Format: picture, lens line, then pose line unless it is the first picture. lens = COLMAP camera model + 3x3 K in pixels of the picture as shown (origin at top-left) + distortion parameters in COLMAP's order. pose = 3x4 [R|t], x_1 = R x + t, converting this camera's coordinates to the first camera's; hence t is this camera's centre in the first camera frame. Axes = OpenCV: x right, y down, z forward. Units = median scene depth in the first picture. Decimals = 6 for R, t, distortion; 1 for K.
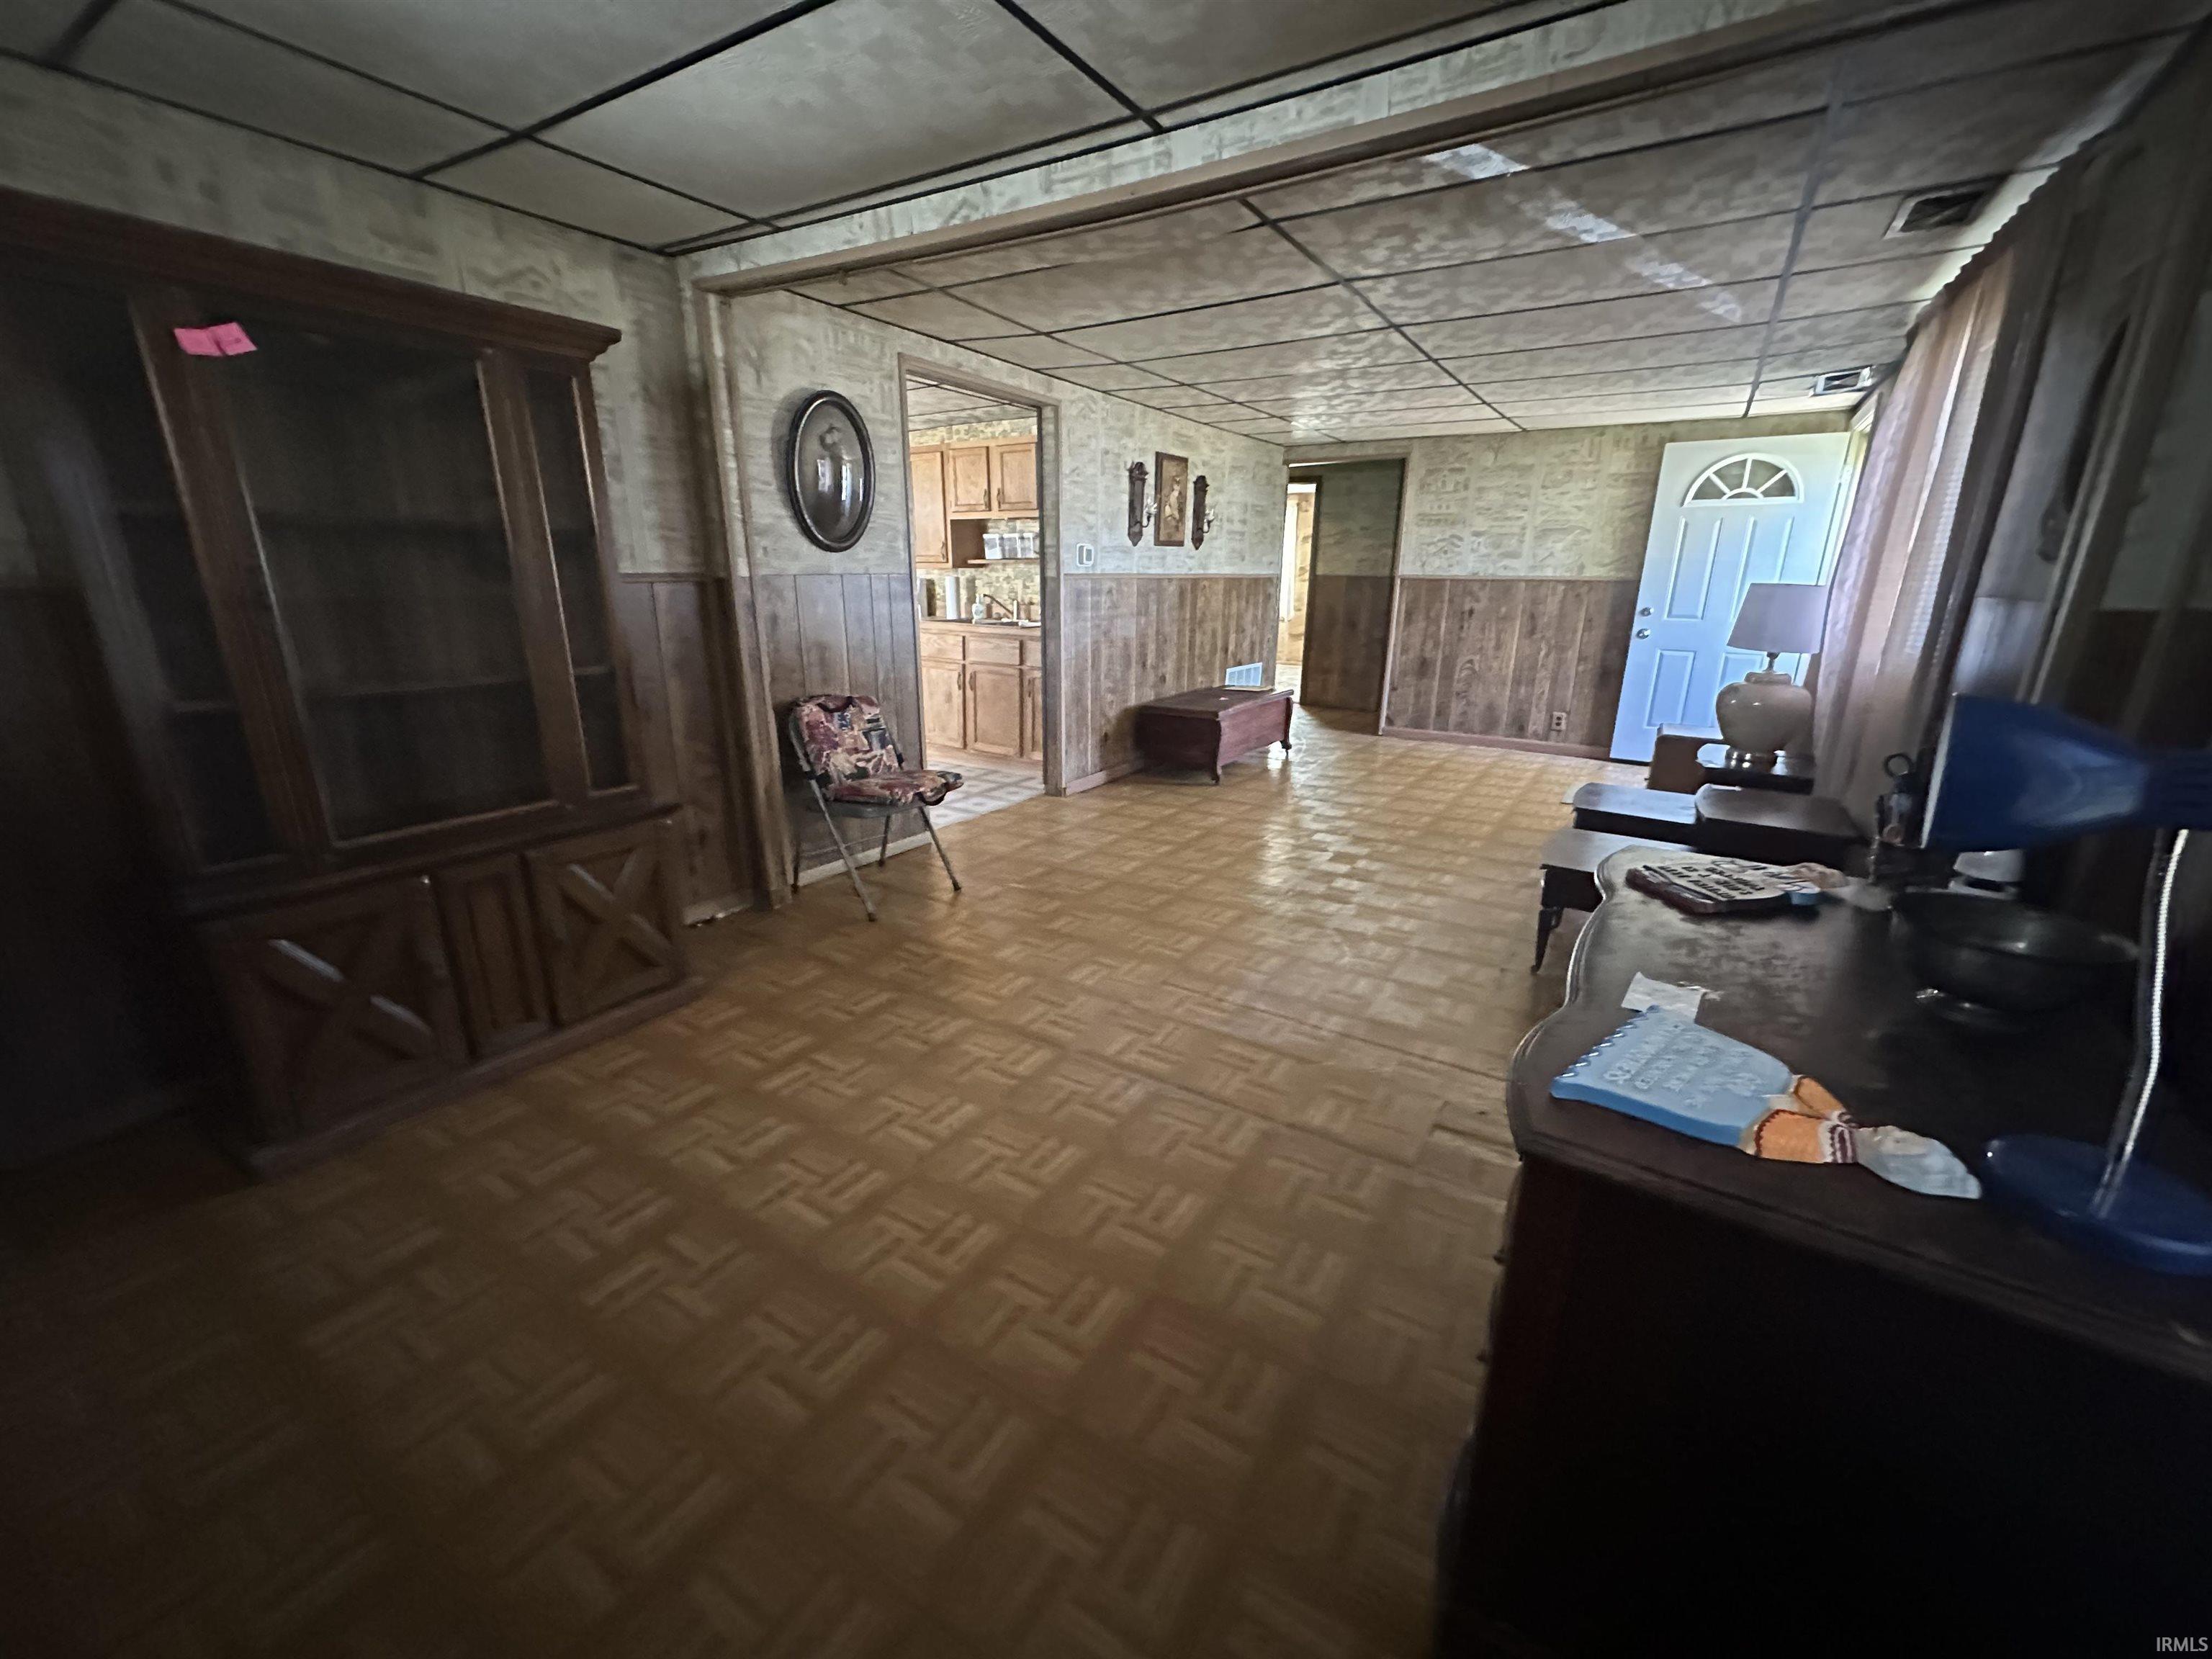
lens RADIAL K [[883.9, 0, 1109.5], [0, 883.9, 828.6], [0, 0, 1]] dist [-0.001453, -0.000171]
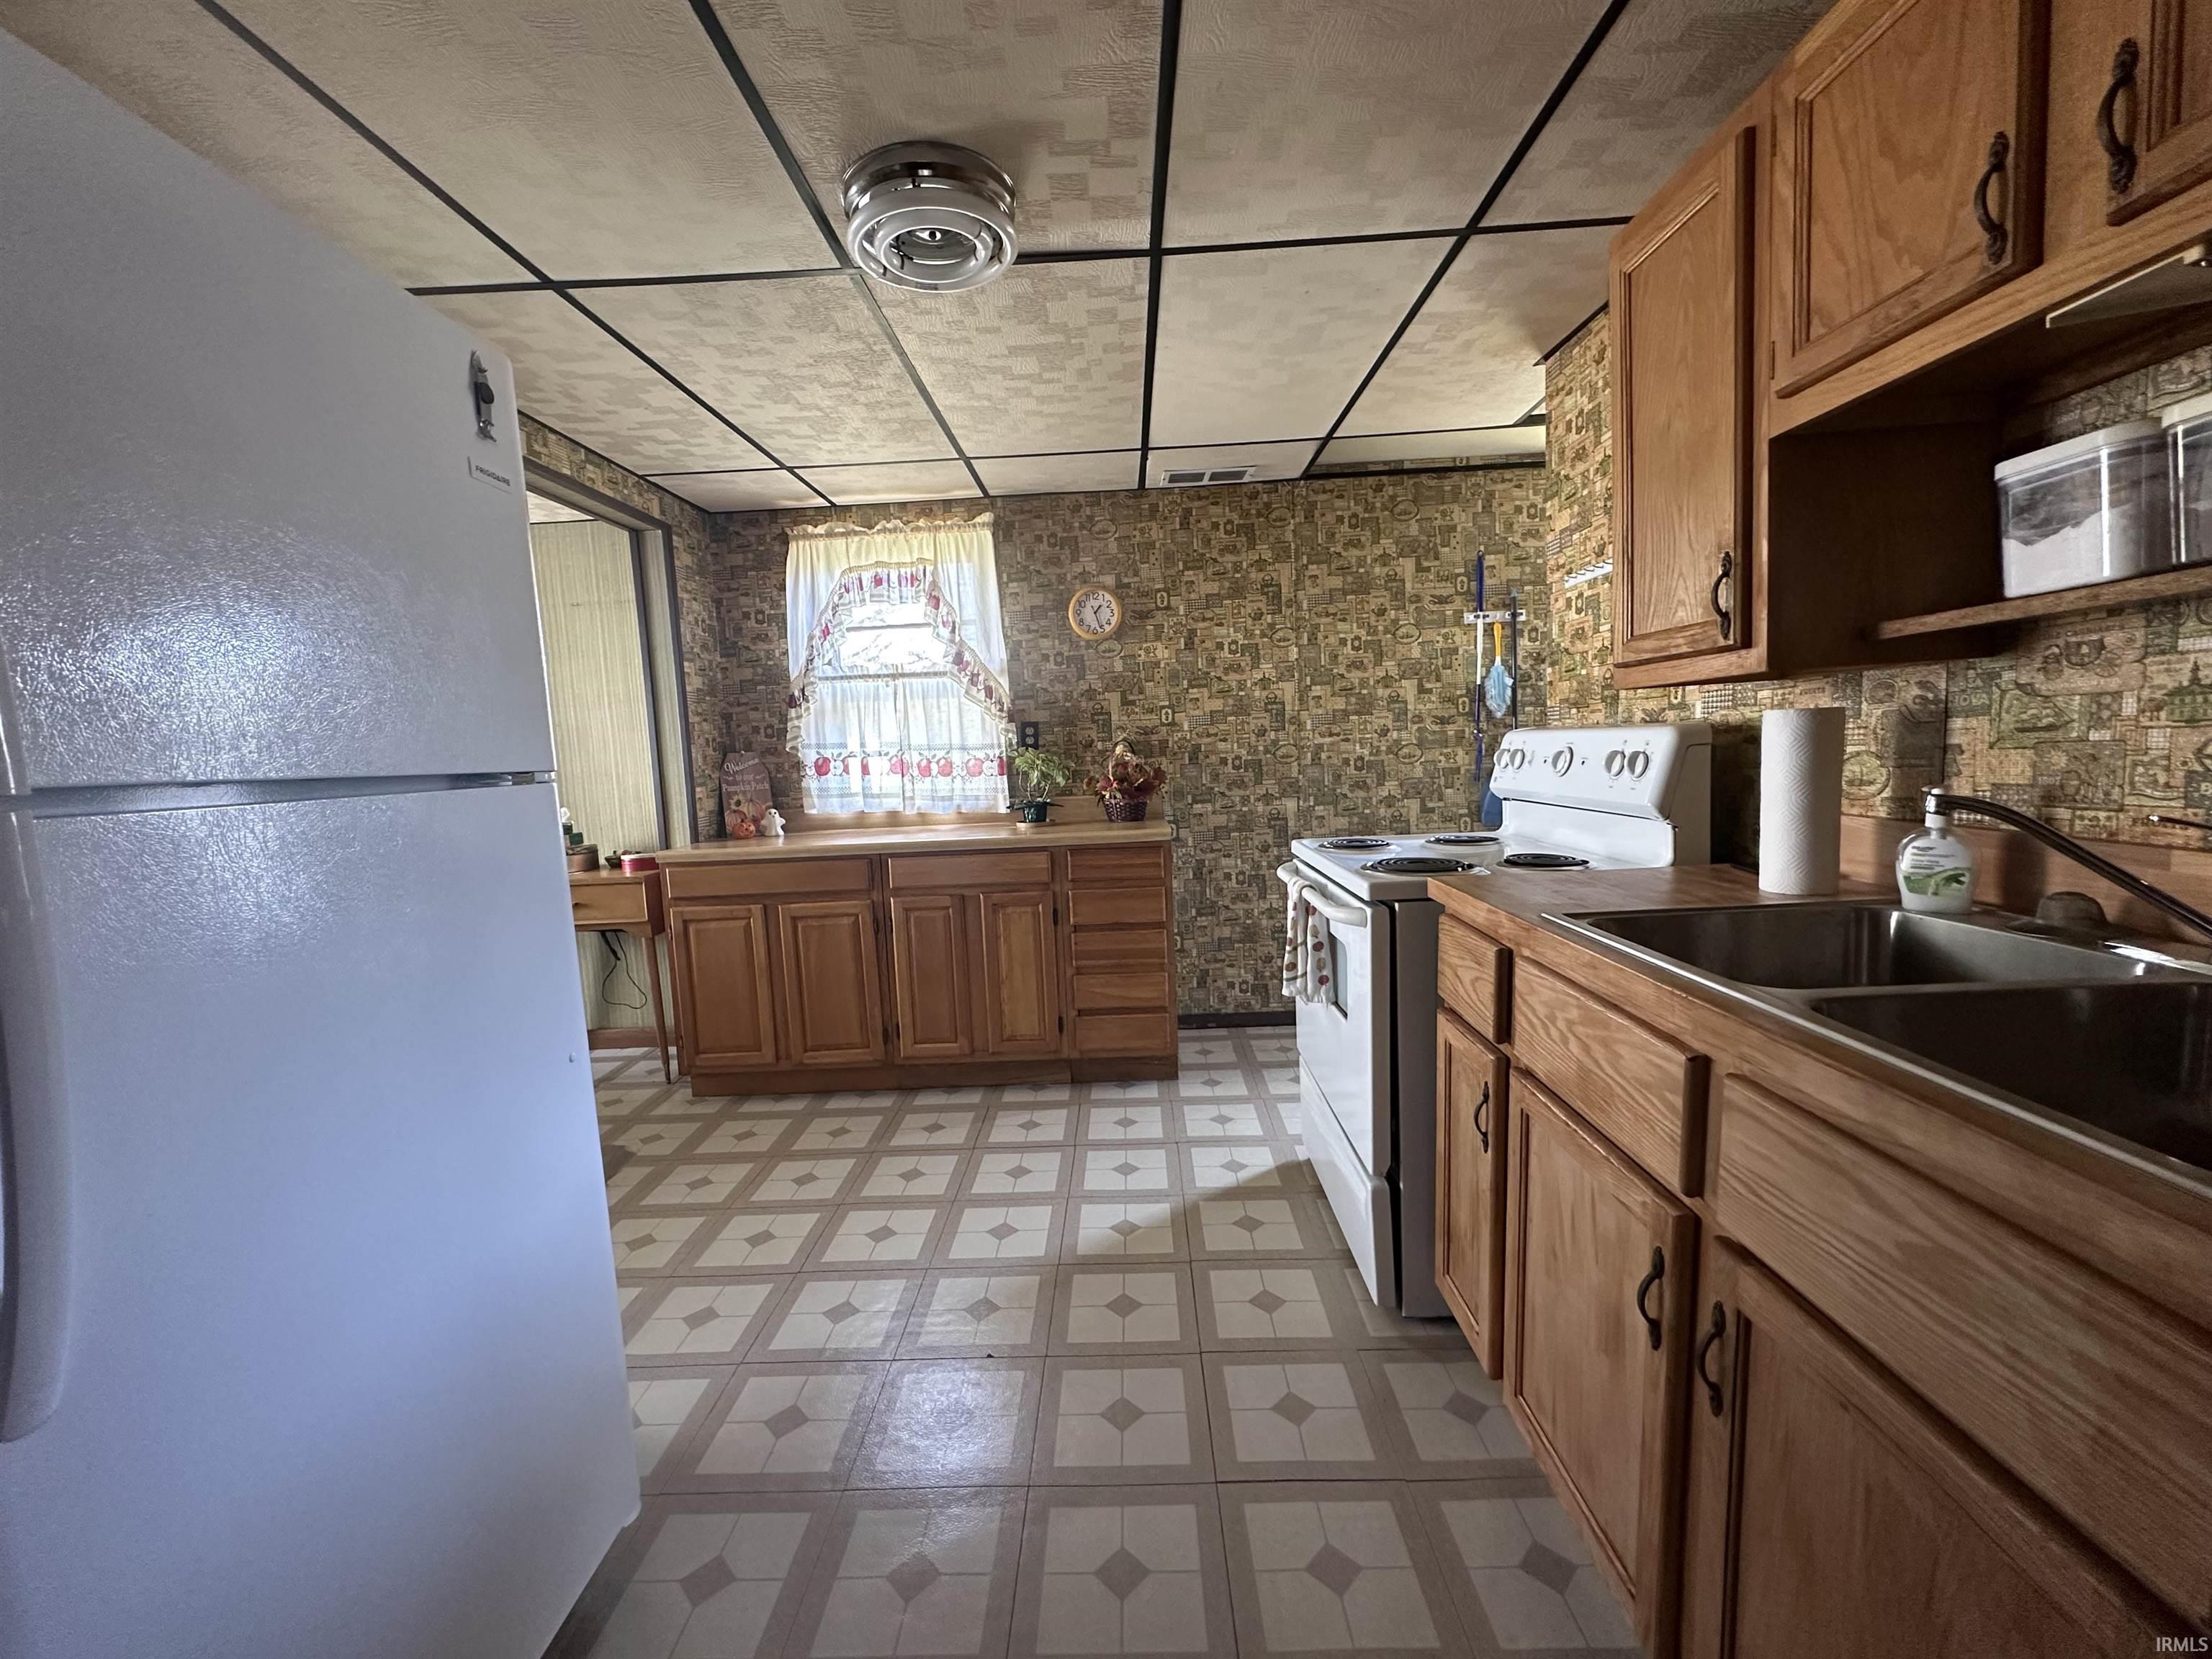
lens RADIAL K [[883.9, 0, 1102.5], [0, 883.9, 833.9], [0, 0, 1]] dist [-0.001453, -0.000171]
pose [[0.509128, 0.052471, -0.859090, -0.060171], [-0.192272, 0.979849, -0.054100, -0.165857], [0.838940, 0.192723, 0.508958, 0.591788]]
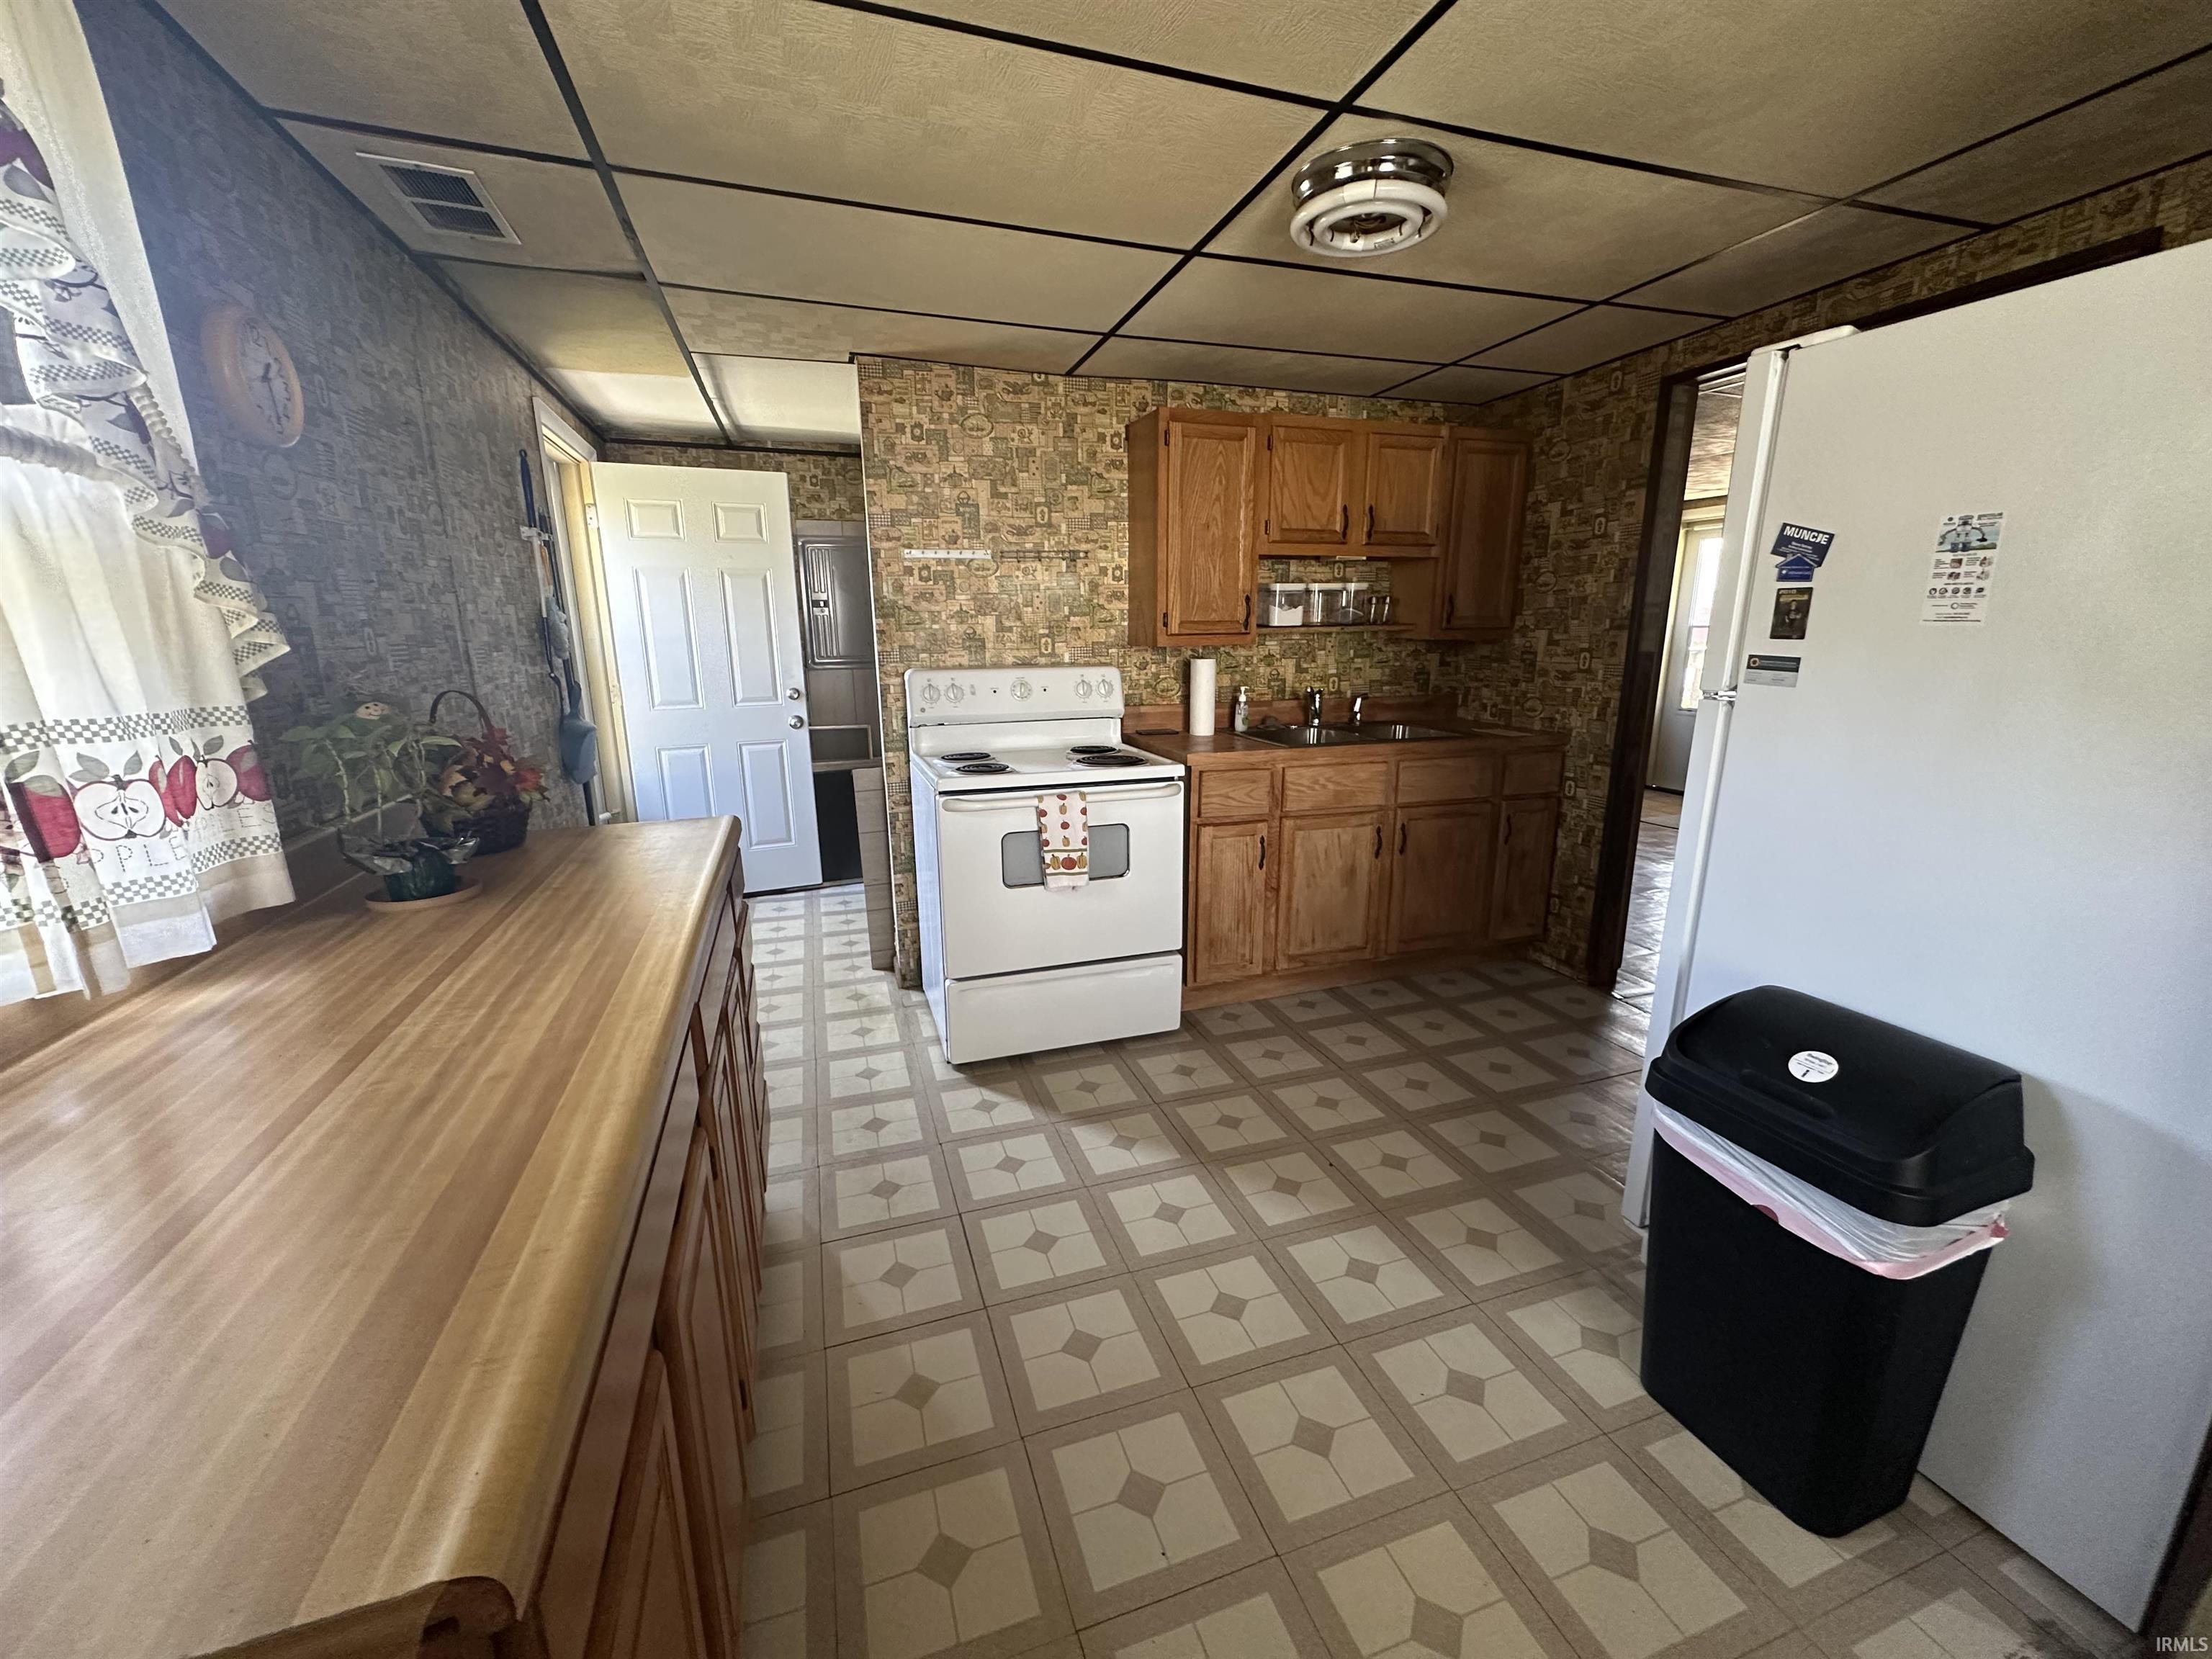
lens RADIAL K [[883.9, 0, 1108.0], [0, 883.9, 837.2], [0, 0, 1]] dist [-0.001453, -0.000171]
pose [[0.624724, -0.191377, 0.757030, -0.494034], [0.236483, 0.970341, 0.050149, -0.174486], [-0.744174, 0.147696, 0.651453, 0.562097]]
